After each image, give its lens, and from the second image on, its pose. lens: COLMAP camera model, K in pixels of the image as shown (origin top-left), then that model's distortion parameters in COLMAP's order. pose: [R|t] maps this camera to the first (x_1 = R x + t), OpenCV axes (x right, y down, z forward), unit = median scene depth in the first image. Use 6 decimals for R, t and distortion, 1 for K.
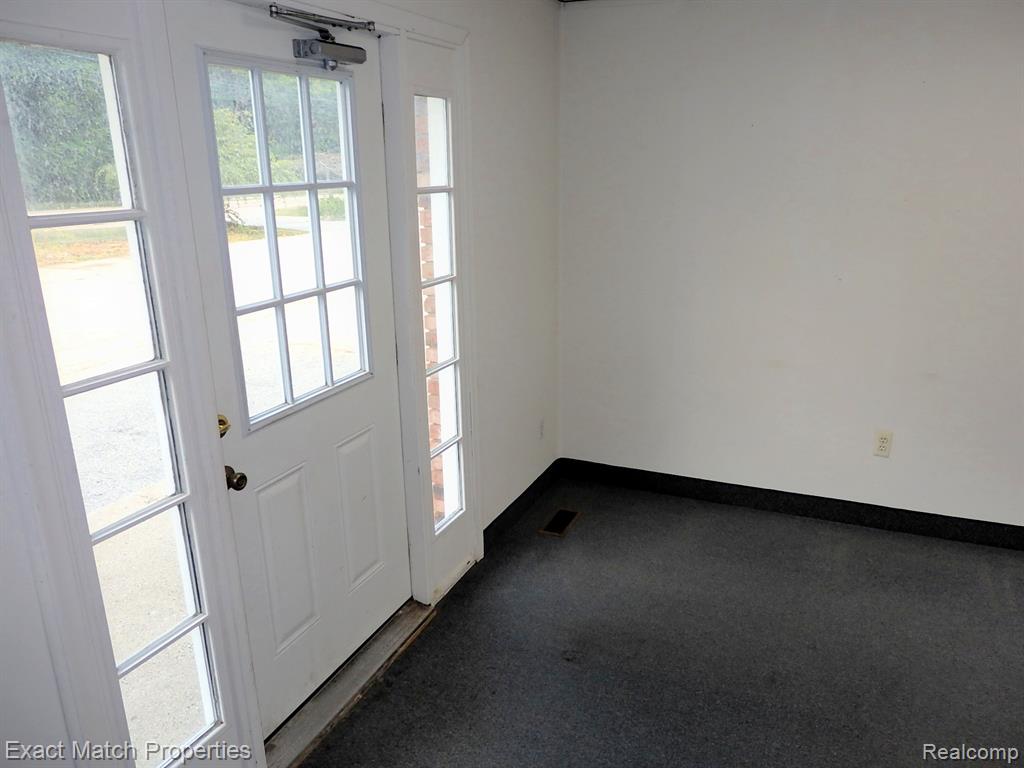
lens RADIAL K [[763.8, 0, 512.0], [0, 763.8, 384.0], [0, 0, 1]] dist [-0.009841, 0.009973]
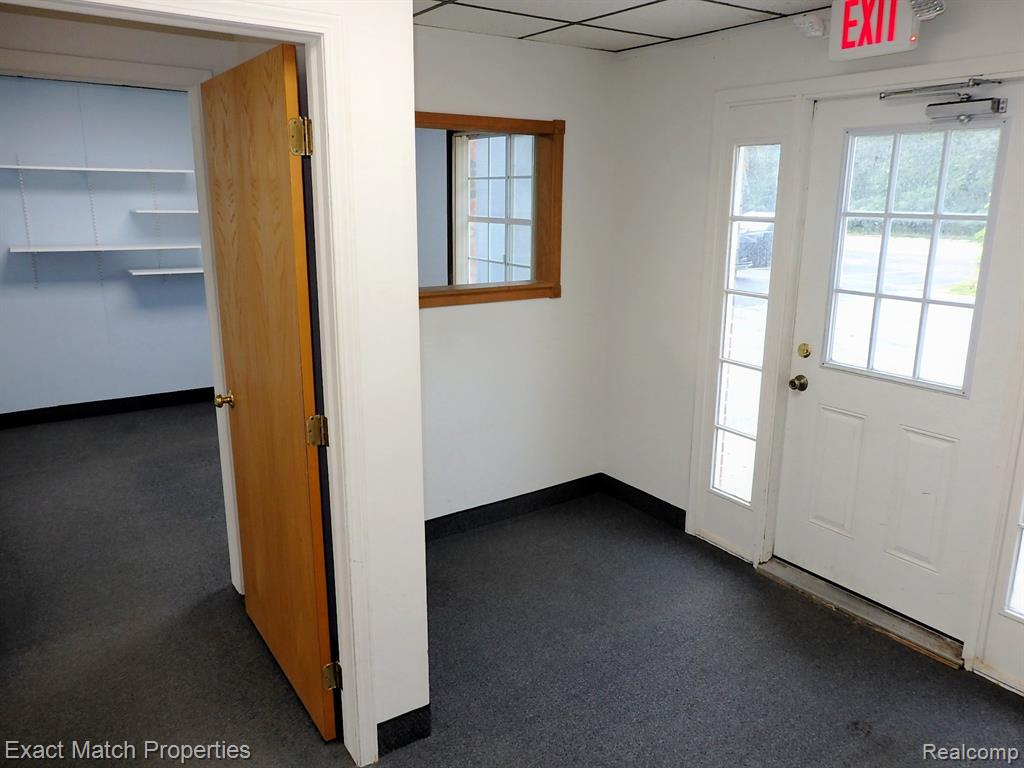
lens RADIAL K [[757.1, 0, 531.4], [0, 757.1, 381.6], [0, 0, 1]] dist [0.005495, -0.002888]
pose [[-0.514287, 0.216193, -0.829921, 1.115351], [-0.247393, 0.889171, 0.384932, -0.316970], [0.821161, 0.403282, -0.403805, 1.012838]]
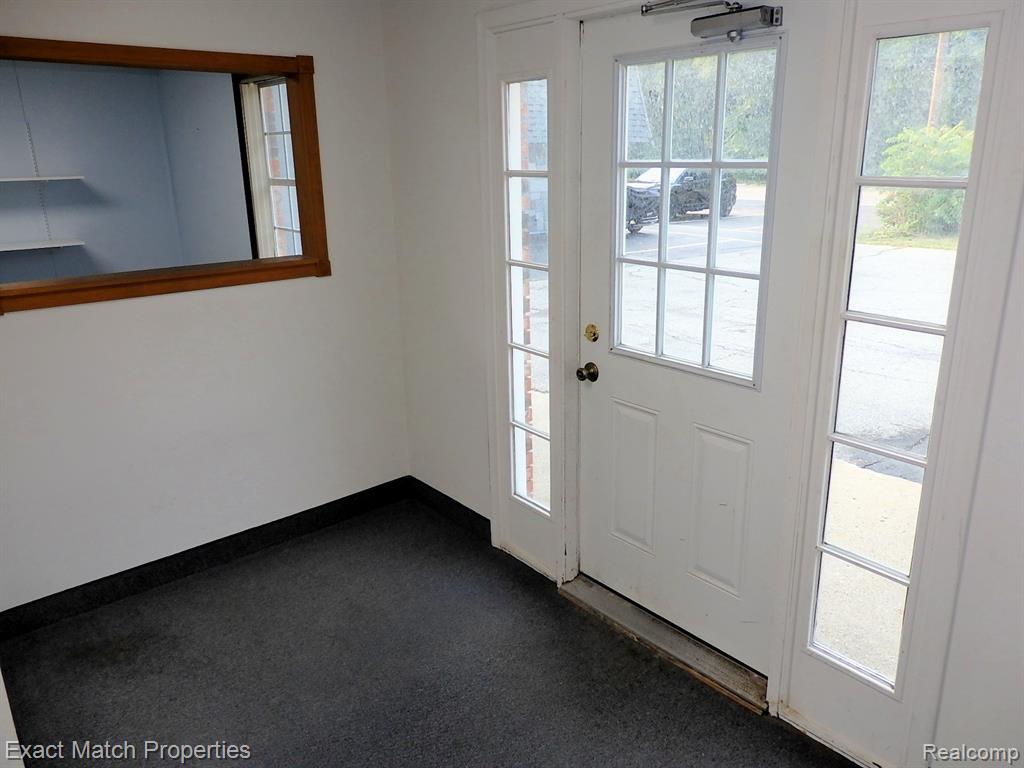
lens RADIAL K [[757.1, 0, 531.4], [0, 757.1, 381.6], [0, 0, 1]] dist [0.005495, -0.002888]
pose [[-0.429842, 0.283970, -0.857086, 0.732424], [-0.237569, 0.880237, 0.410785, -0.341615], [0.871089, 0.380189, -0.310900, 1.145400]]
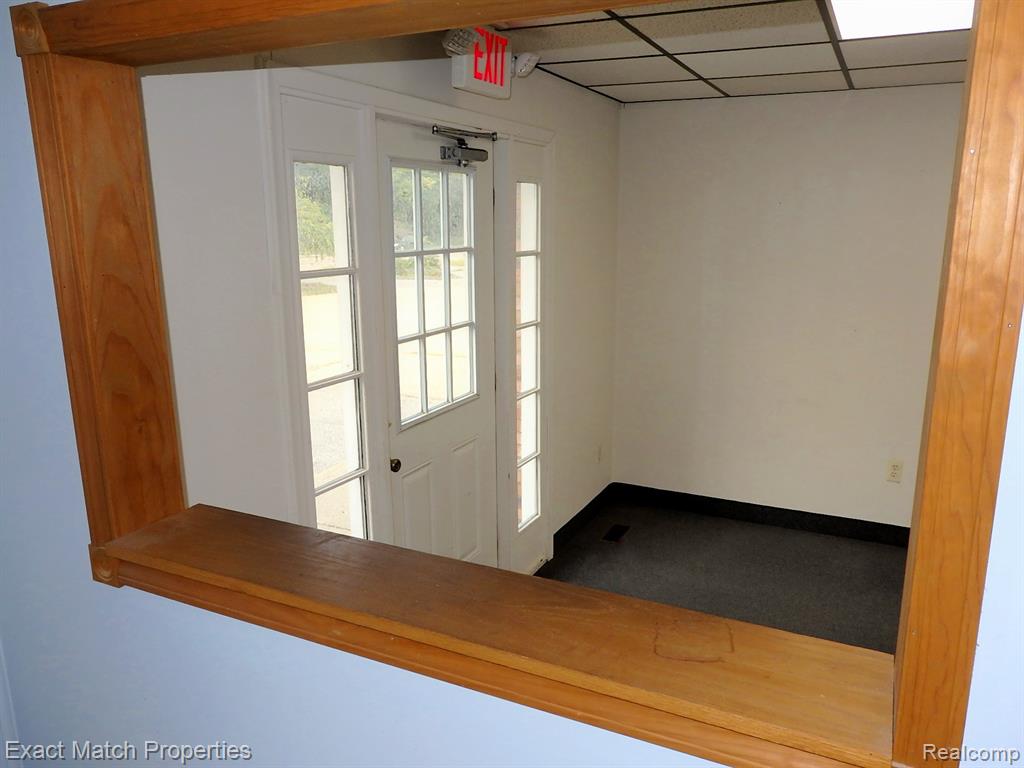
lens RADIAL K [[763.8, 0, 512.0], [0, 763.8, 384.0], [0, 0, 1]] dist [-0.009841, 0.009973]
pose [[0.999079, 0.016724, -0.039507, -0.085174], [-0.019617, 0.997066, -0.073995, 0.067561], [0.038154, 0.074702, 0.996476, -0.299972]]
